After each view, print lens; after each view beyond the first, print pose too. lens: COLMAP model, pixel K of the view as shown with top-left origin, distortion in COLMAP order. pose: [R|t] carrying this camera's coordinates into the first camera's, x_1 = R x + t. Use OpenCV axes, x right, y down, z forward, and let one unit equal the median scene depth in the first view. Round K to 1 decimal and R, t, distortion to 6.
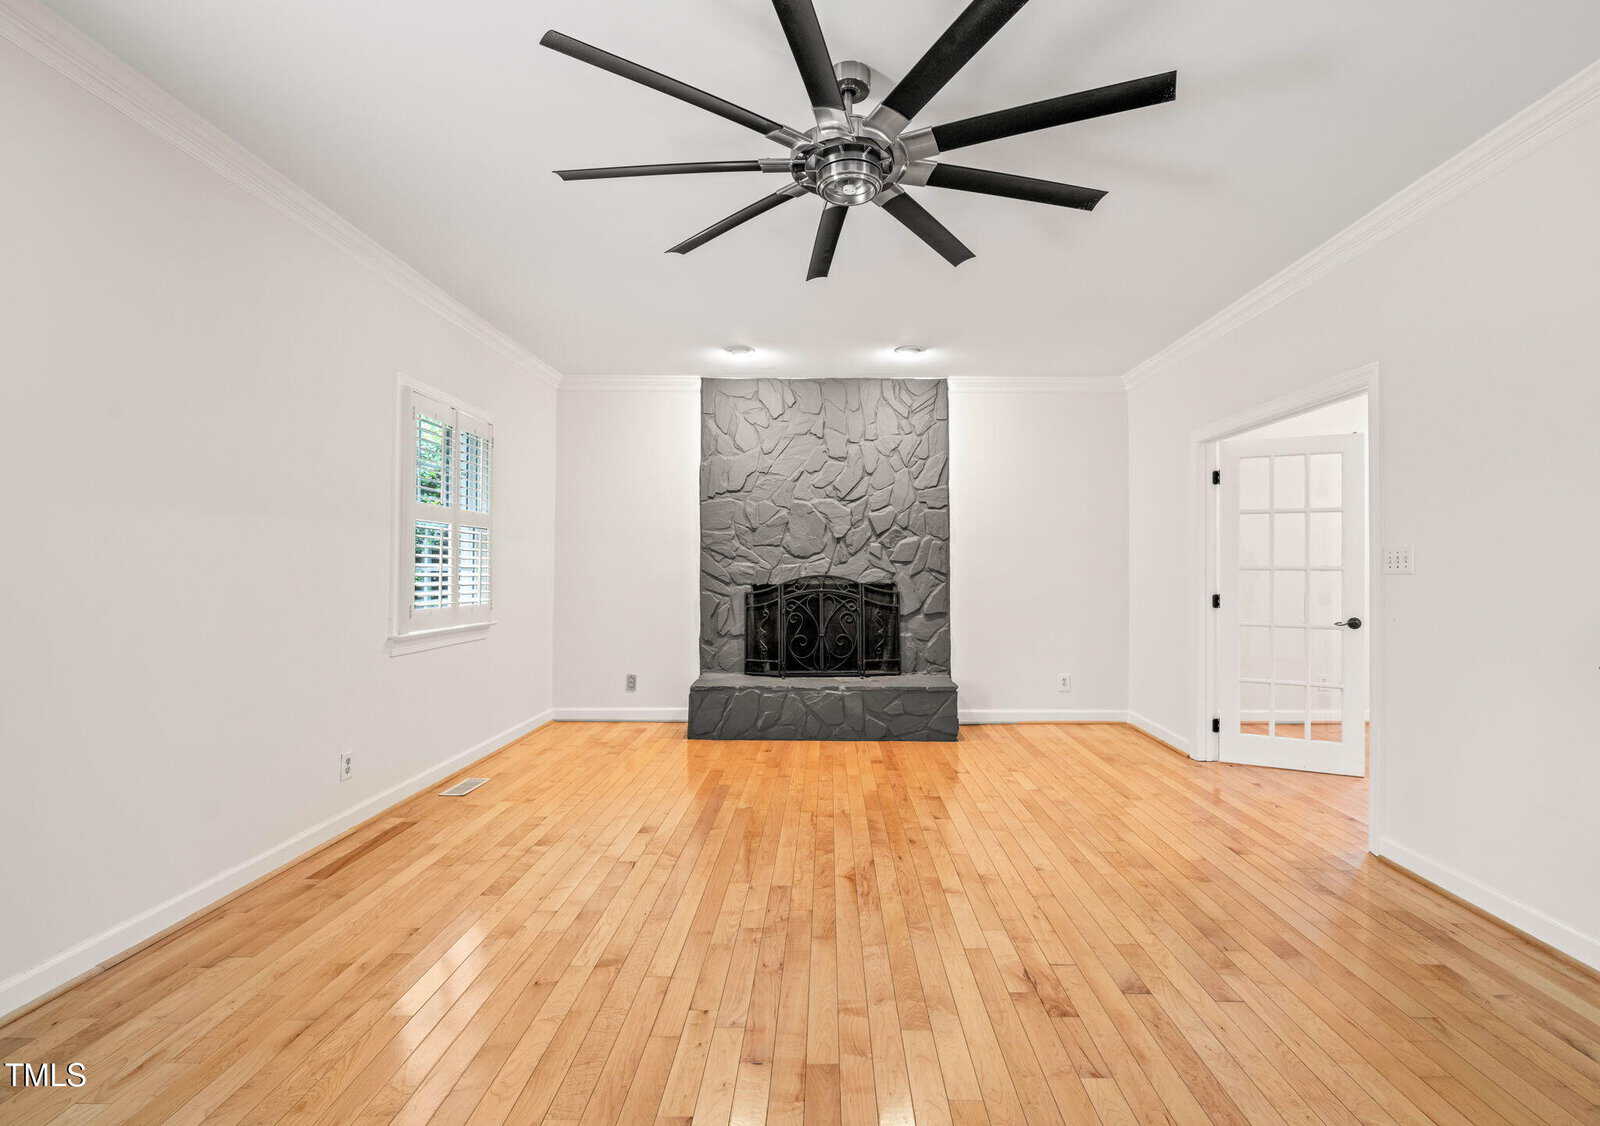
lens RADIAL K [[729.5, 0, 795.2], [0, 729.5, 564.1], [0, 0, 1]] dist [0.002298, -0.000389]
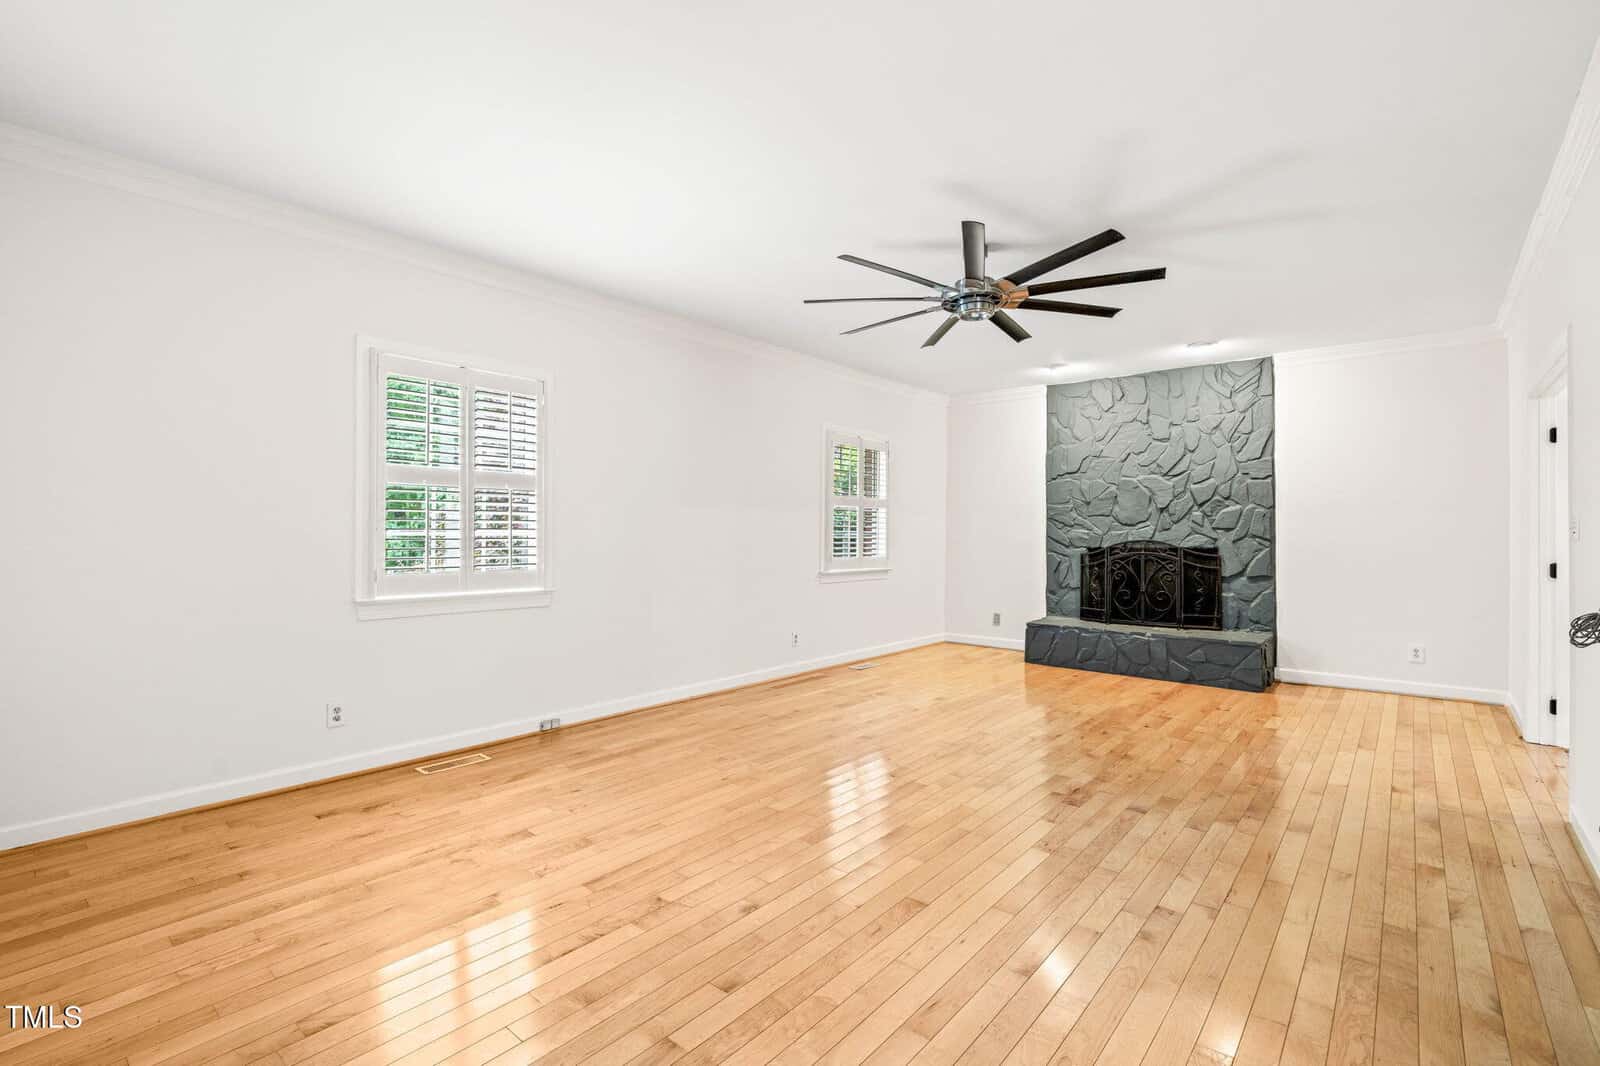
lens RADIAL K [[659.3, 0, 795.9], [0, 659.3, 529.2], [0, 0, 1]] dist [0.001472, 0.000200]
pose [[0.771074, -0.003466, -0.636736, 0.281157], [0.002211, 0.999994, -0.002767, -0.000748], [0.636742, 0.000725, 0.771077, -0.183092]]
